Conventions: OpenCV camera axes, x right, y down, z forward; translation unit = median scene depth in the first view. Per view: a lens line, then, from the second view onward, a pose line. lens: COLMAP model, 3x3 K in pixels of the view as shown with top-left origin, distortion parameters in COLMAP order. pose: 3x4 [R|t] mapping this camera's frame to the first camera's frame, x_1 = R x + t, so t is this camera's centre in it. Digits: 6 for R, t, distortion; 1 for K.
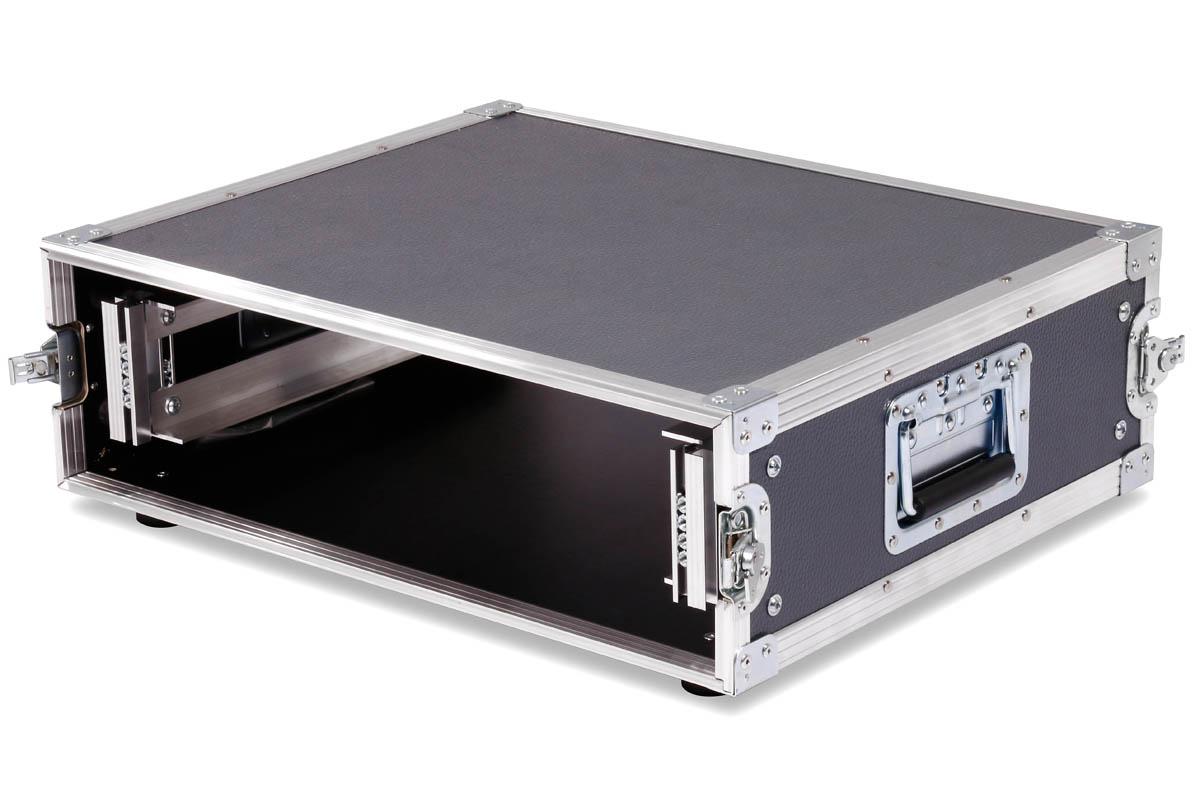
lens RADIAL K [[3560.0, 0, 600.0], [0, 3560.0, 400.0], [0, 0, 1]] dist [0.842028, 0.874824]
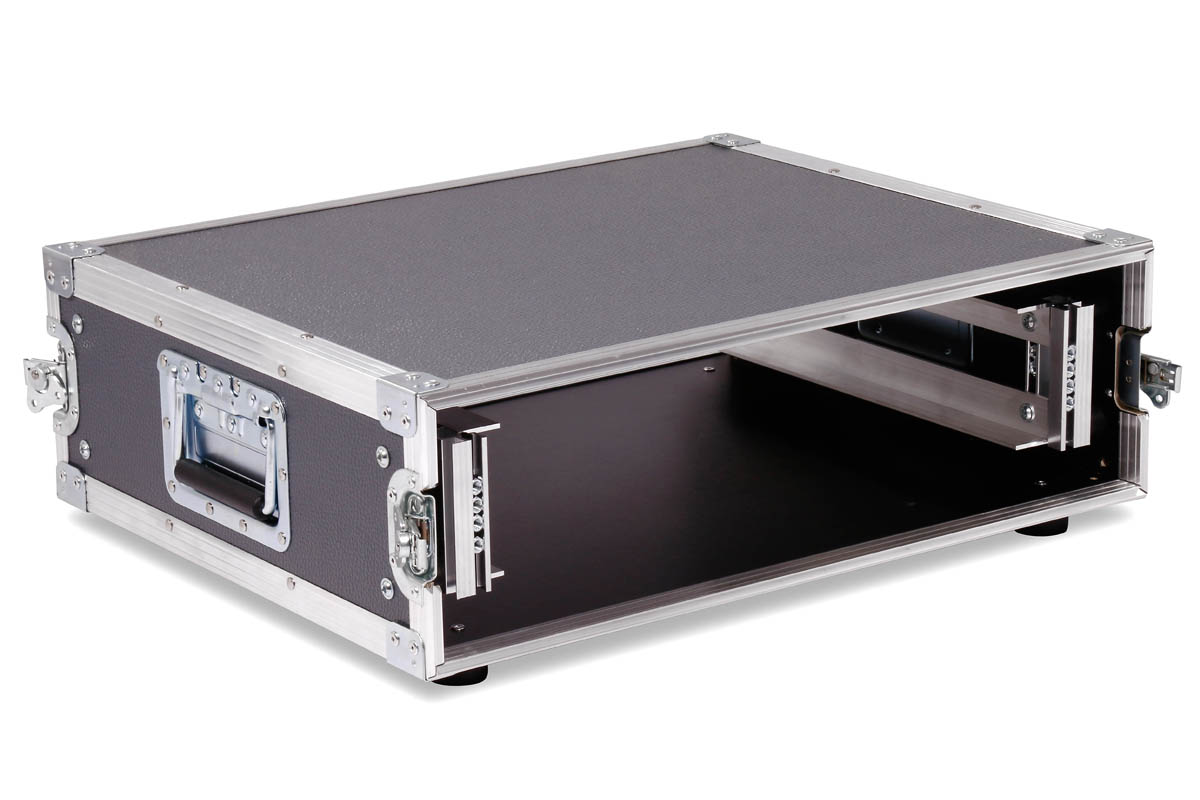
lens RADIAL K [[3560.0, 0, 600.0], [0, 3560.0, 400.0], [0, 0, 1]] dist [0.842028, 0.874824]
pose [[-0.251222, 0.296487, -0.921403, 1.006535], [-0.293063, 0.883951, 0.364340, -0.400857], [0.922497, 0.361560, -0.135179, 1.235842]]
